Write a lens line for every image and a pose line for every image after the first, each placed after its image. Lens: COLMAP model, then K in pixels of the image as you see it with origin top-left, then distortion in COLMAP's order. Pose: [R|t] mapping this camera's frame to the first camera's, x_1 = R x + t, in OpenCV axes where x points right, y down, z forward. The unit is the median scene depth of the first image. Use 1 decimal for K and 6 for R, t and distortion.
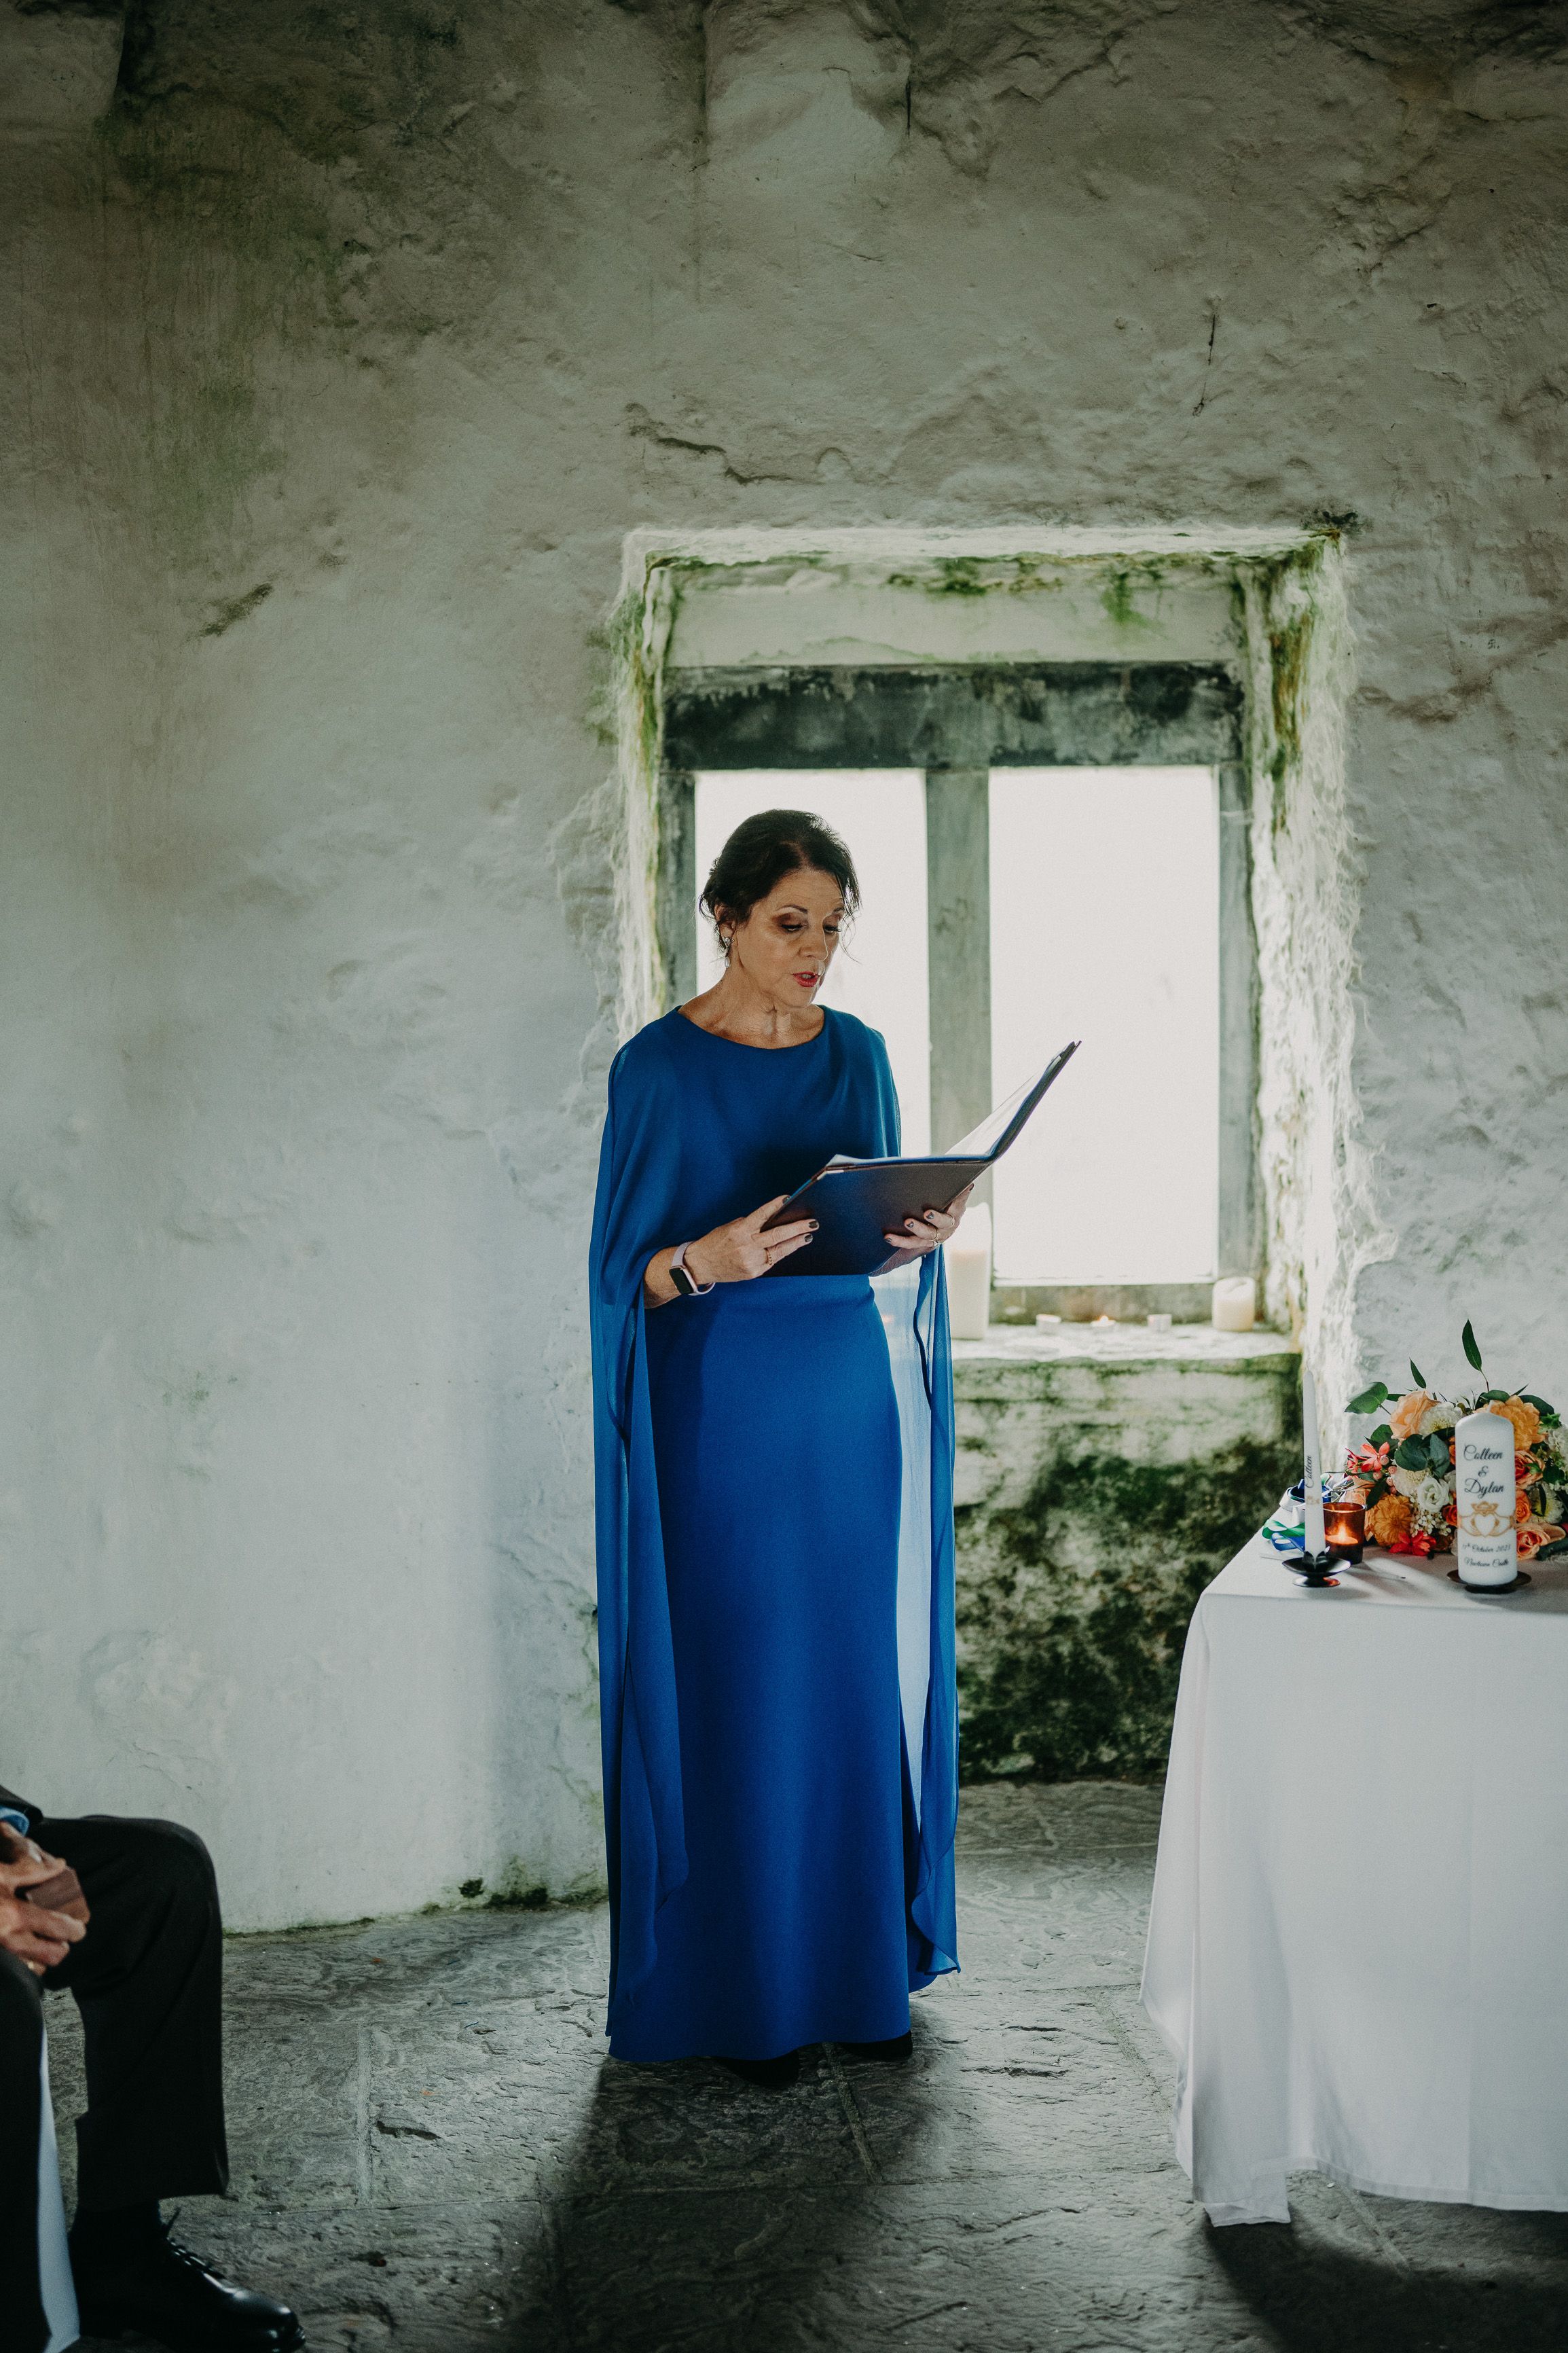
lens RADIAL K [[3432.8, 0, 785.6], [0, 3432.8, 1155.5], [0, 0, 1]] dist [0.019510, -0.325295]
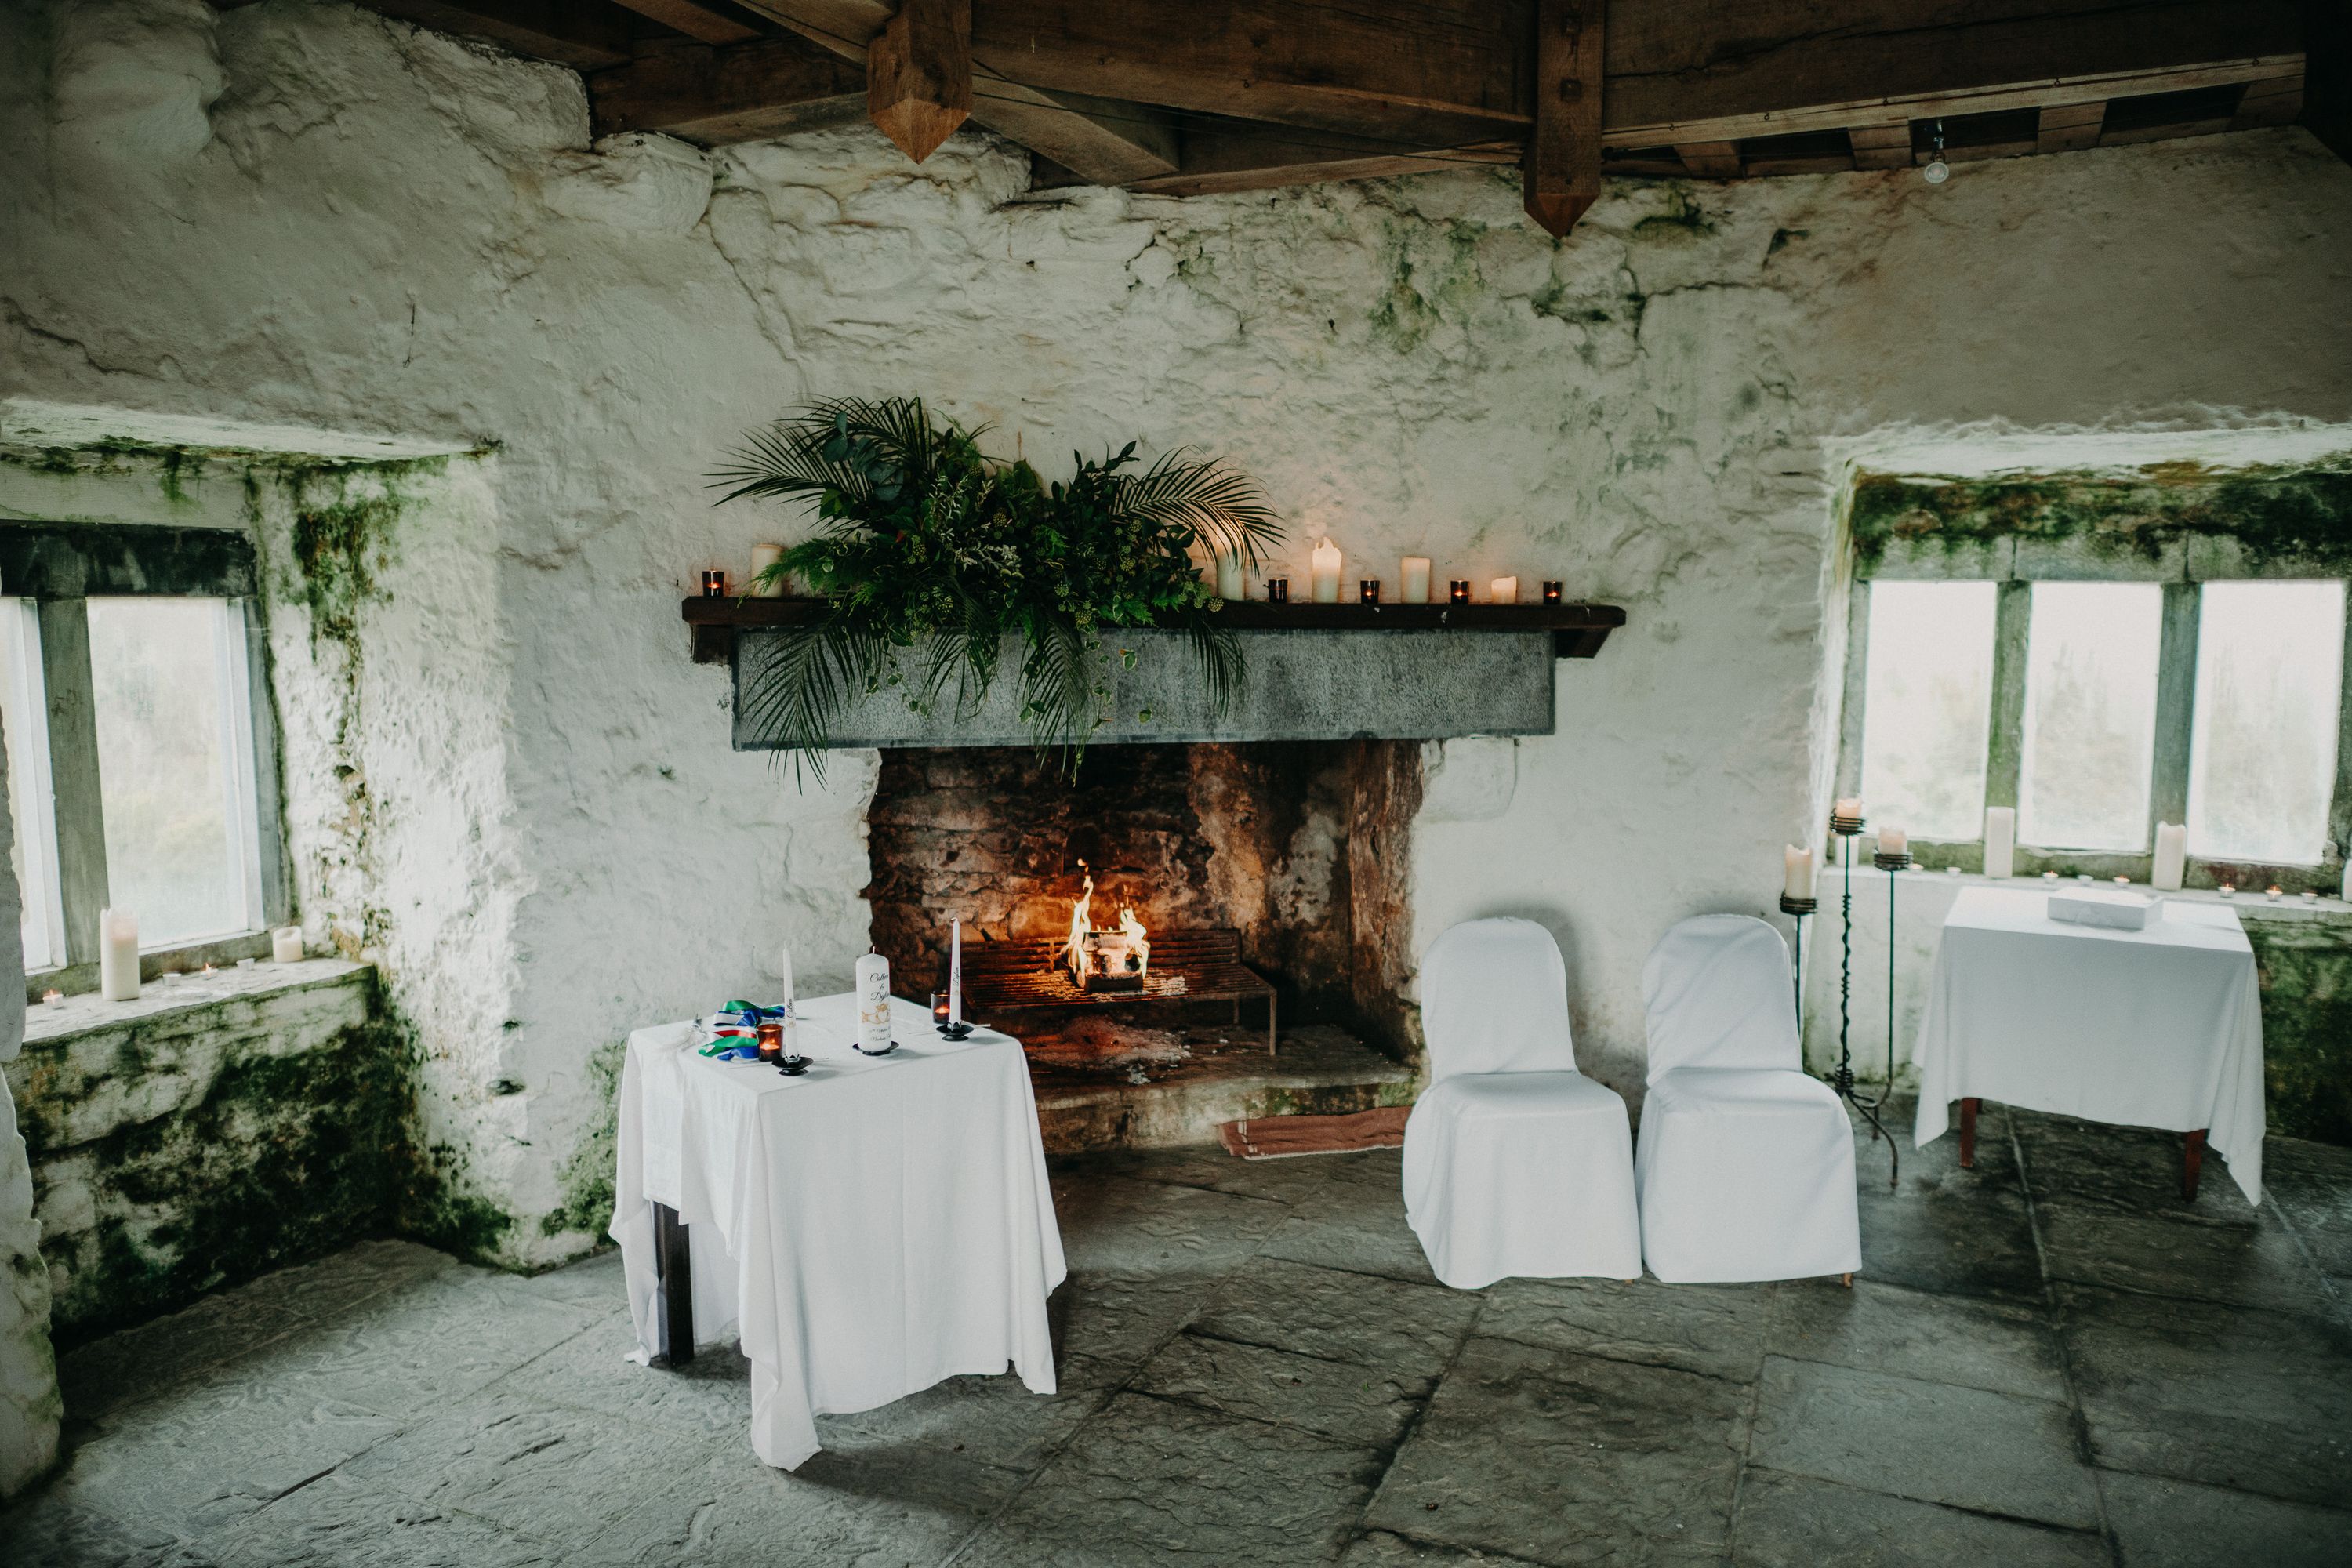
lens RADIAL K [[1605.3, 0, 1149.5], [0, 1605.3, 781.8], [0, 0, 1]] dist [-0.040353, 0.019644]
pose [[0.510677, -0.080046, 0.856038, -0.335913], [0.092546, 0.994990, 0.037829, -0.025374], [-0.854777, 0.059904, 0.515526, 0.352375]]
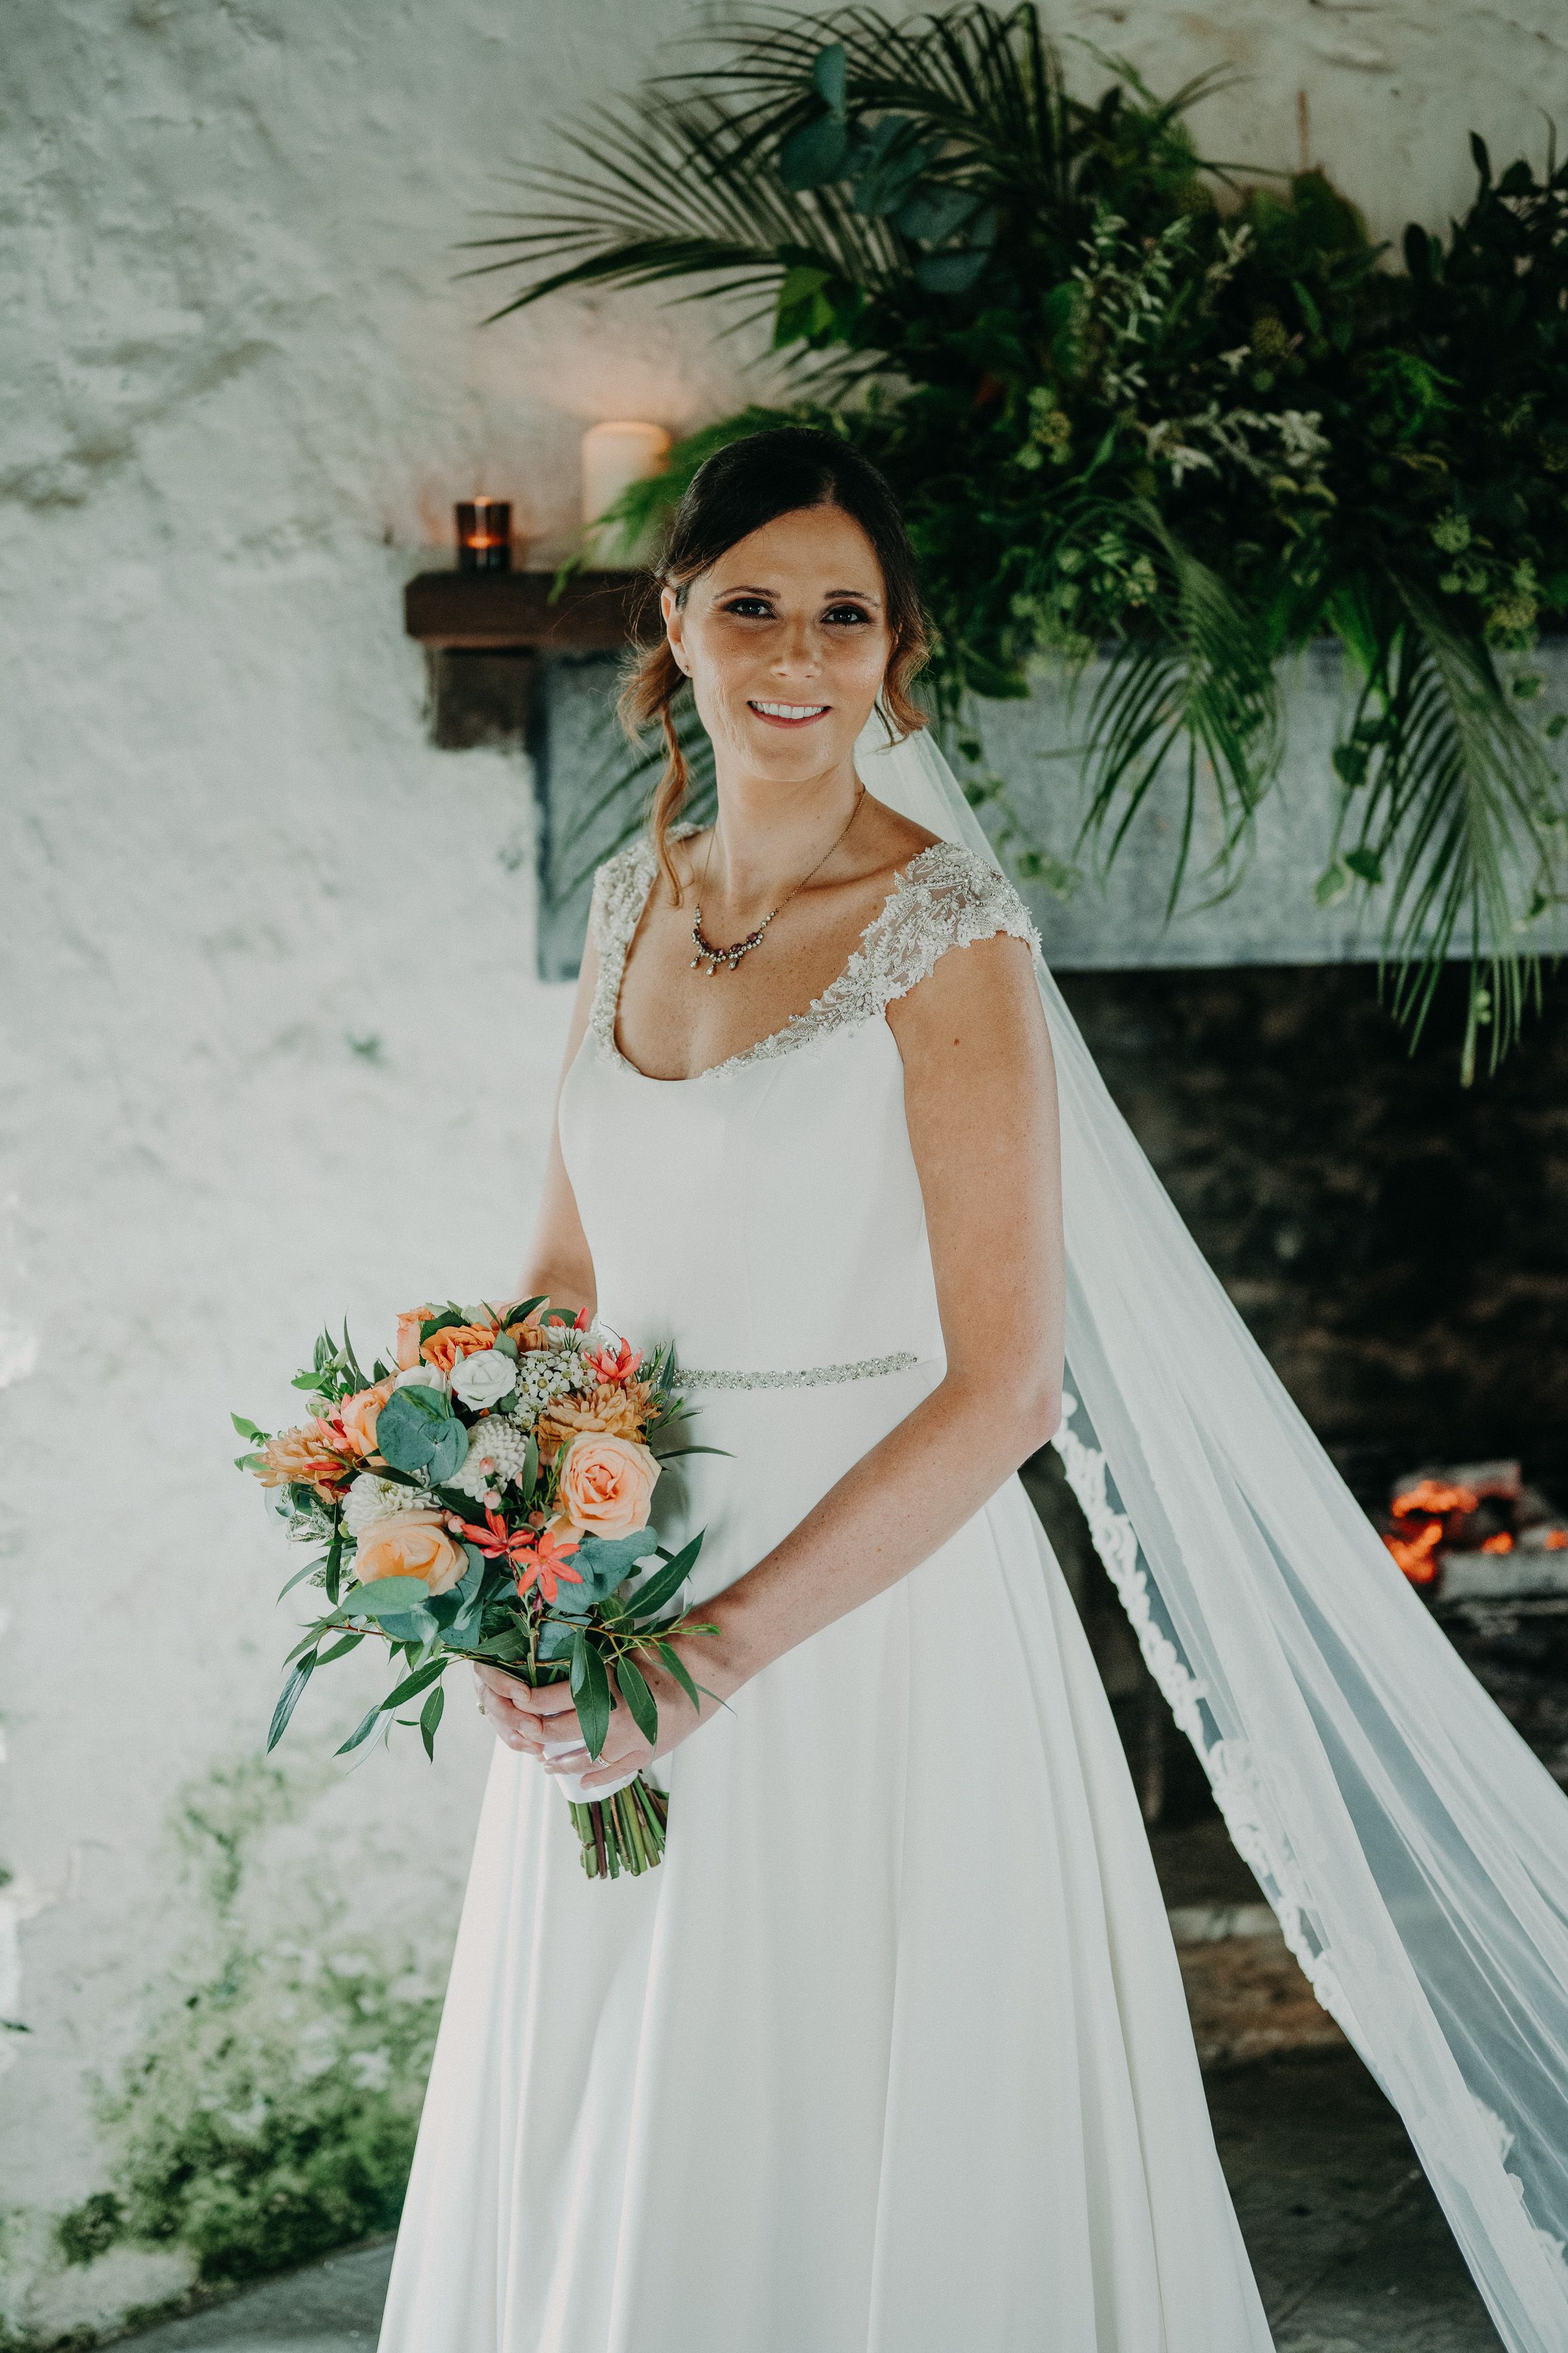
lens RADIAL K [[3684.5, 0, 838.1], [0, 3684.5, 1117.4], [0, 0, 1]] dist [0.007520, -0.230946]
pose [[0.631183, -0.118830, 0.766477, -0.243948], [0.102754, 0.992295, 0.069223, -0.048230], [-0.768798, 0.035066, 0.638530, 0.468234]]
